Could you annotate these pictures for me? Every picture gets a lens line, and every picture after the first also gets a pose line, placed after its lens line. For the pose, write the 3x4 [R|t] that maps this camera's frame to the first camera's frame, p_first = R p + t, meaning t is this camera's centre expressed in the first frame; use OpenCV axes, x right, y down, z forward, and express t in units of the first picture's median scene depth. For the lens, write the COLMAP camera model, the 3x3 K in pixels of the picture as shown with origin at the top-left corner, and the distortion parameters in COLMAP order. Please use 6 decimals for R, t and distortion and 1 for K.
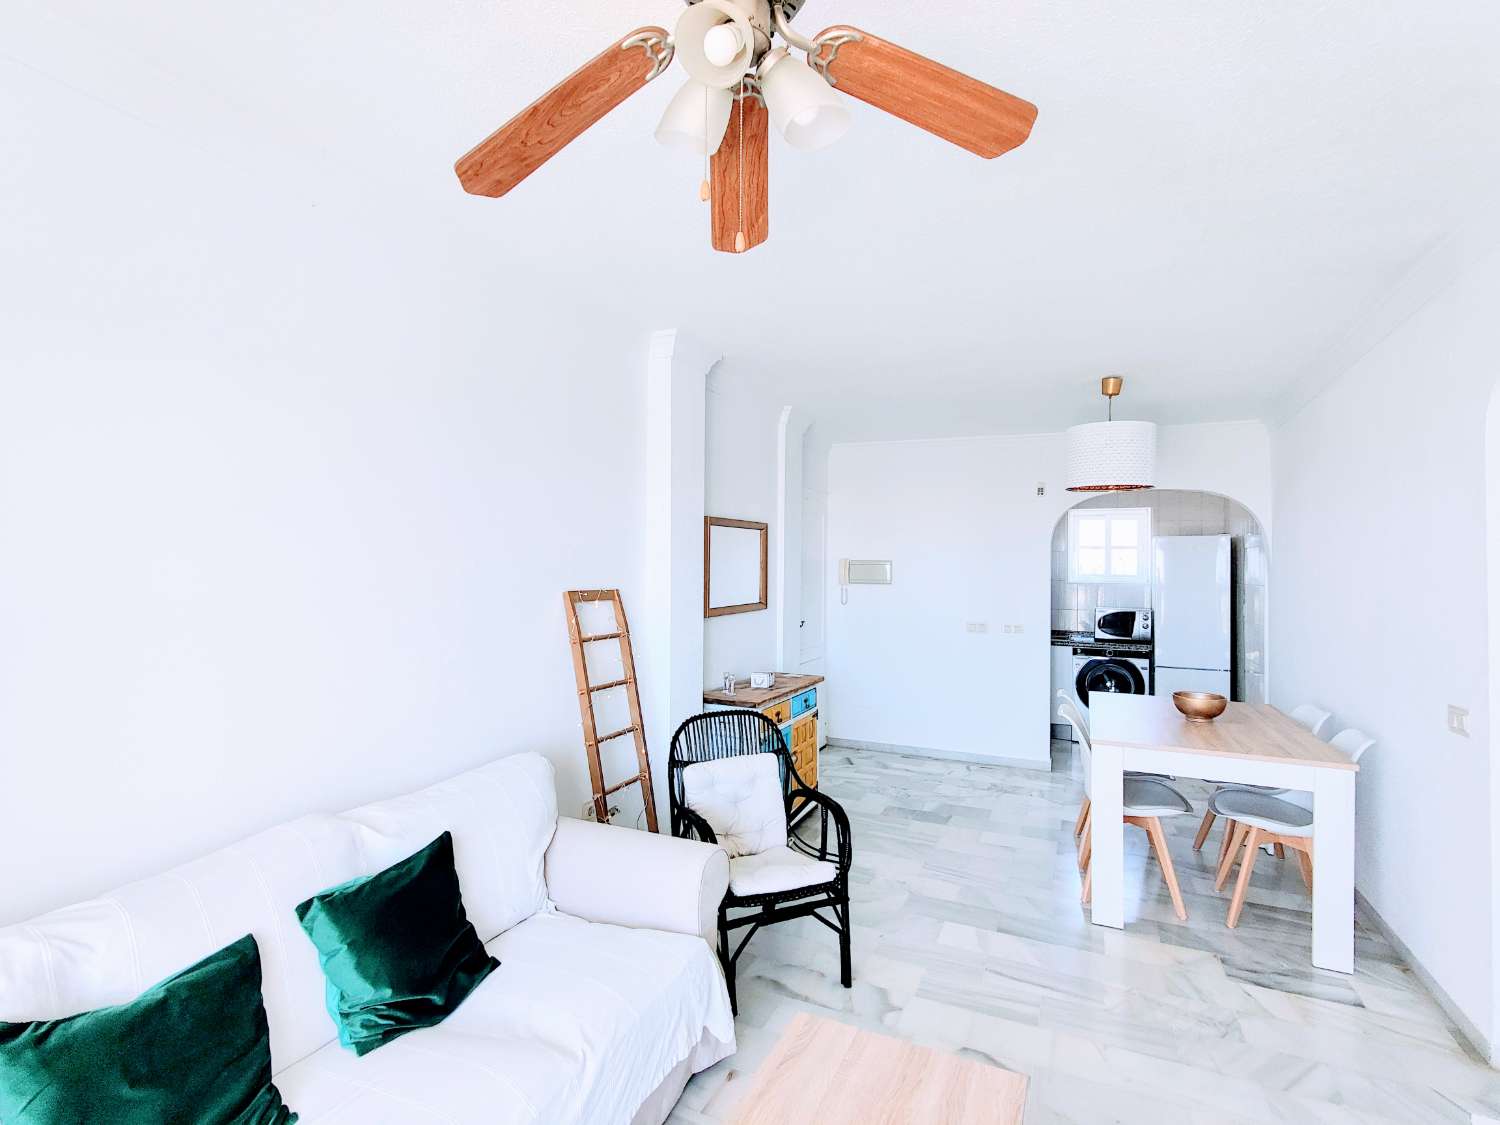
lens RADIAL K [[728.2, 0, 750.0], [0, 728.2, 562.5], [0, 0, 1]] dist [-0.000766, 0.002116]
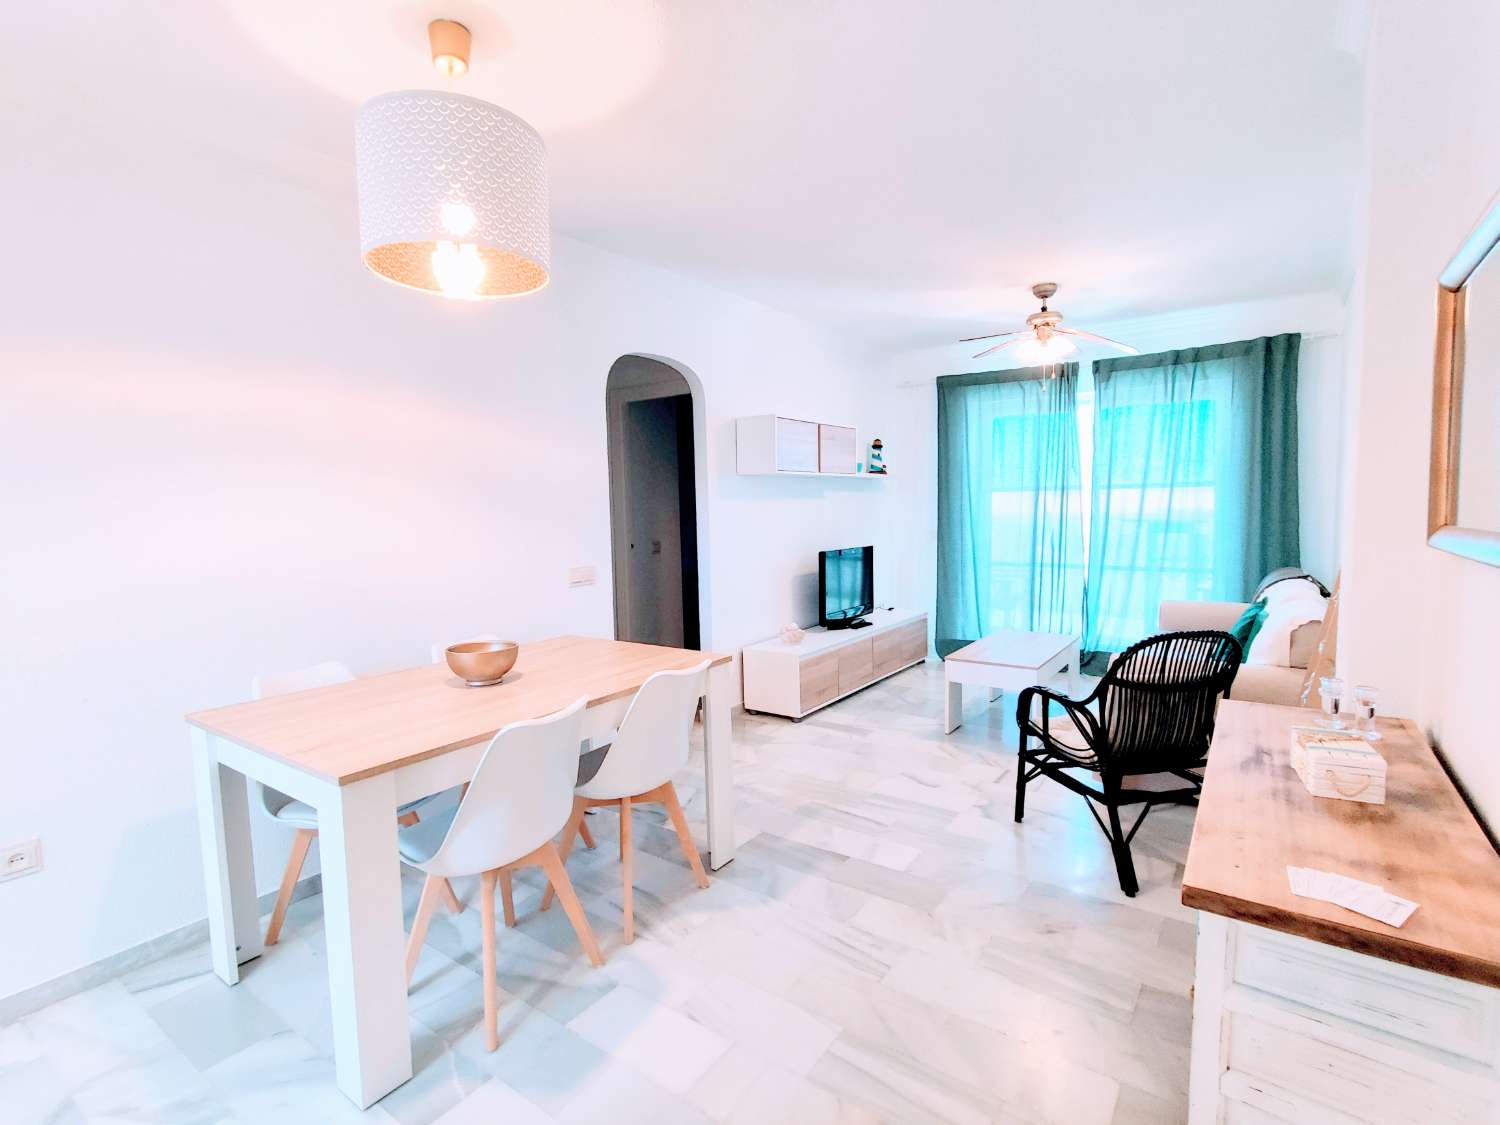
lens RADIAL K [[728.2, 0, 750.0], [0, 728.2, 562.5], [0, 0, 1]] dist [-0.000766, 0.002116]
pose [[-0.981580, -0.002349, 0.191037, 0.177258], [0.010894, 0.997609, 0.068242, 0.044656], [-0.190740, 0.069066, -0.979208, 1.169308]]
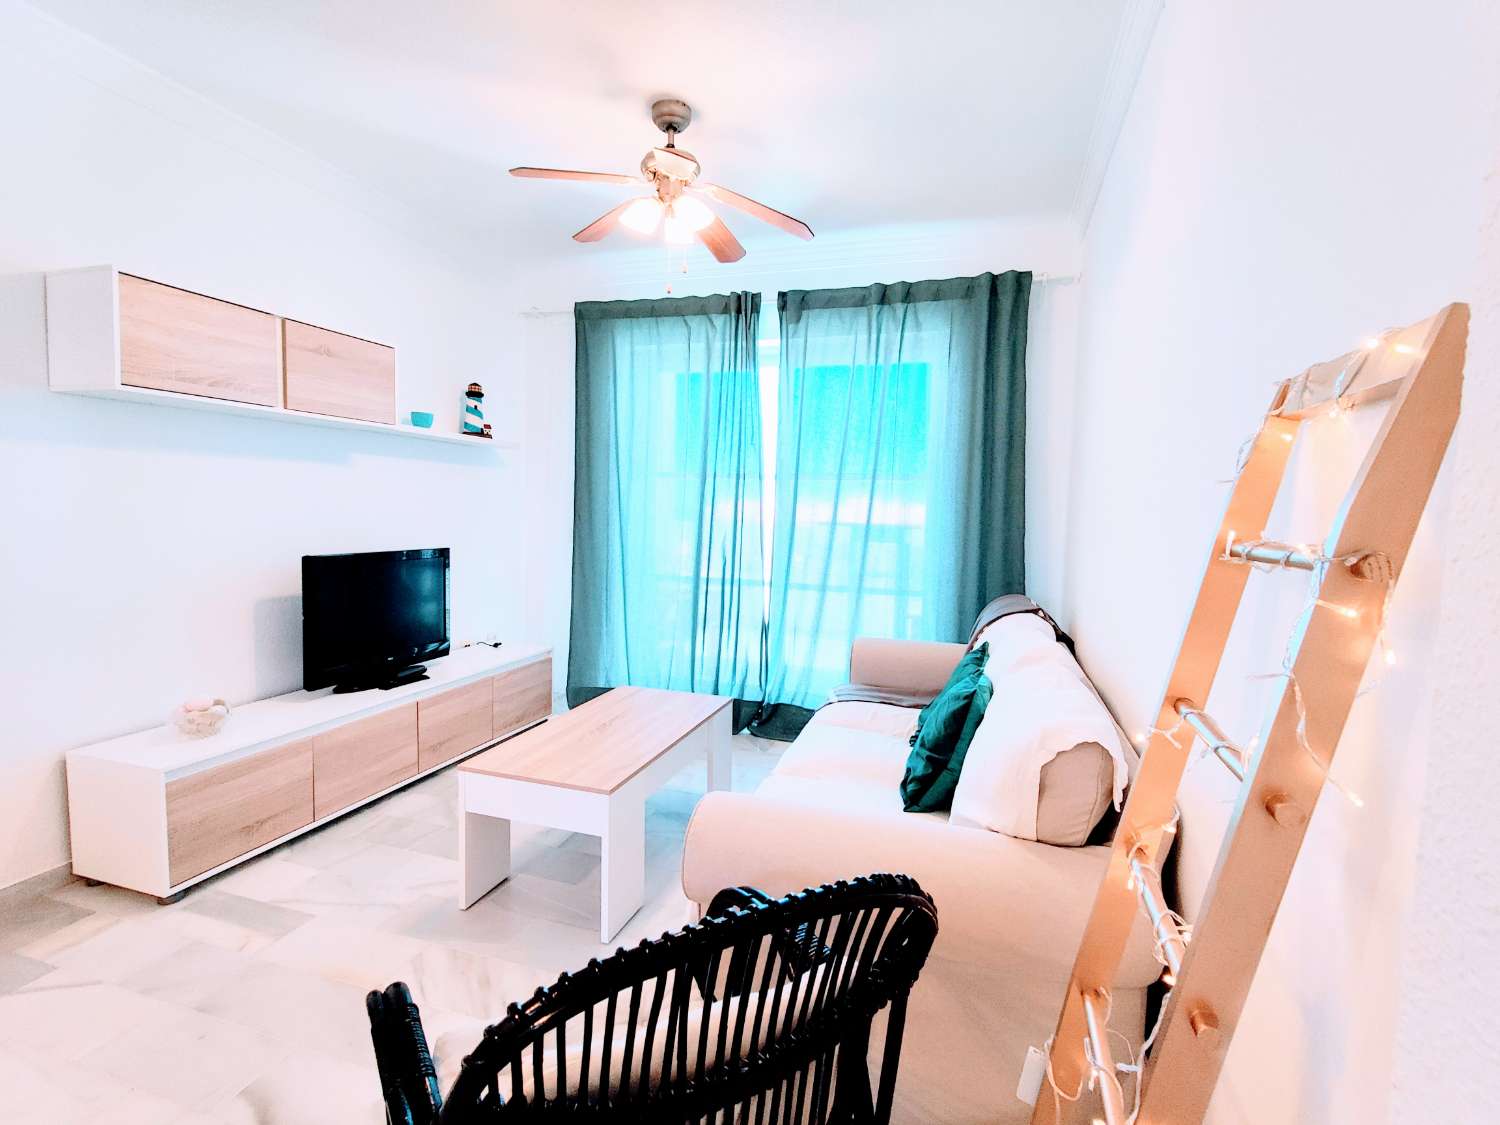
lens RADIAL K [[728.2, 0, 750.0], [0, 728.2, 562.5], [0, 0, 1]] dist [-0.000766, 0.002116]
pose [[-0.992366, -0.023279, -0.121111, -0.001386], [-0.031216, 0.997458, 0.064056, 0.057960], [0.119312, 0.067348, -0.990570, 0.755537]]
